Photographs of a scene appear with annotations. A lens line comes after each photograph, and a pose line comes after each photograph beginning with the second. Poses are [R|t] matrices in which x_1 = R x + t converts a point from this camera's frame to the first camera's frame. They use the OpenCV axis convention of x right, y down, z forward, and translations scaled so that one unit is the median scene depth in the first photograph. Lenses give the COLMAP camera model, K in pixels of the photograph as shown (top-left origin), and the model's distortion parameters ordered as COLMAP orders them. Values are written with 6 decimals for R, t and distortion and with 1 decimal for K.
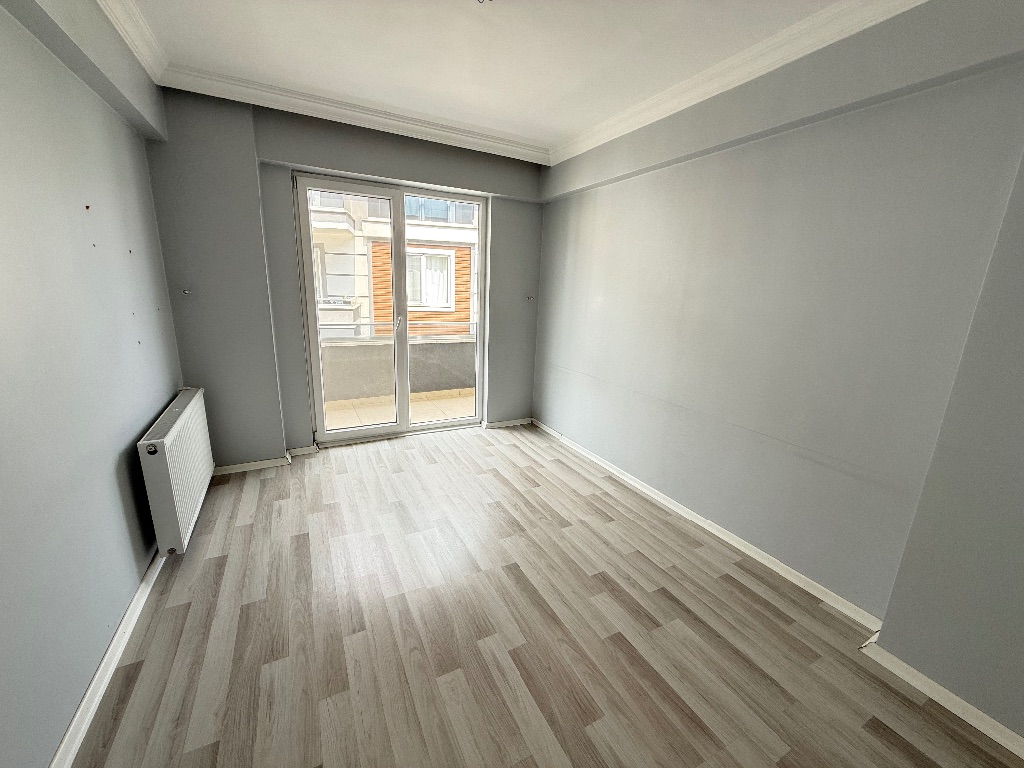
lens RADIAL K [[406.1, 0, 510.8], [0, 406.1, 386.6], [0, 0, 1]] dist [0.003215, 0.001315]
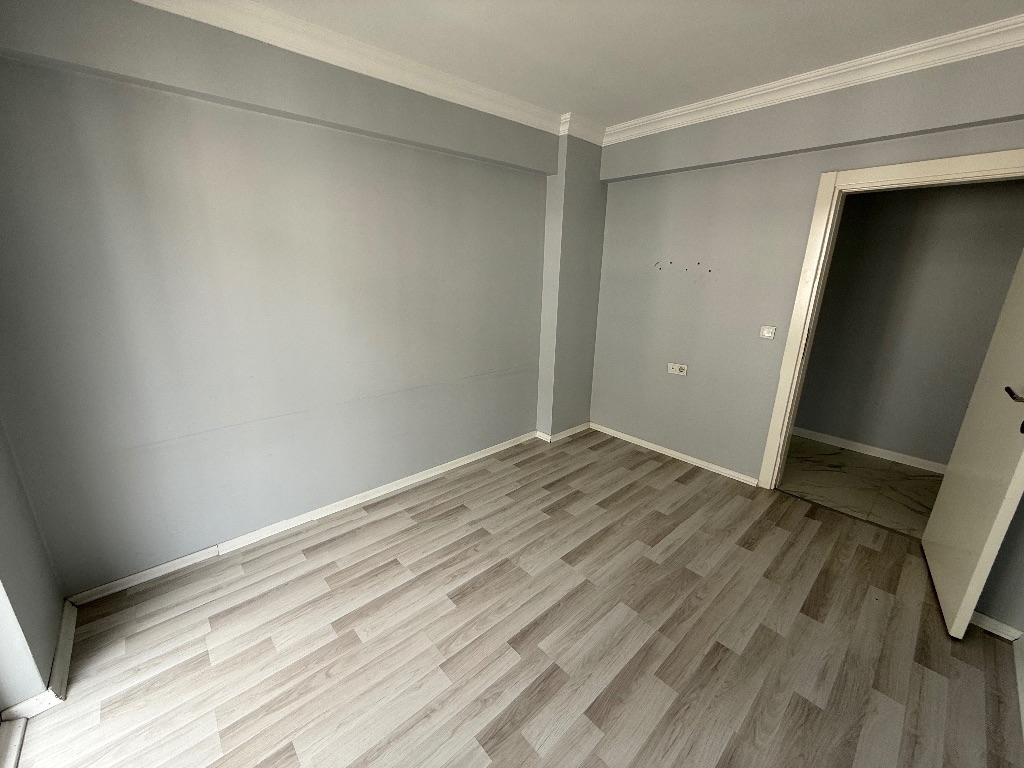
lens RADIAL K [[406.1, 0, 513.5], [0, 406.1, 383.1], [0, 0, 1]] dist [0.003215, 0.001315]
pose [[-0.252766, -0.306071, 0.917840, -0.755017], [0.210132, 0.908635, 0.360870, -0.357328], [-0.944433, 0.284083, -0.165357, 1.149426]]
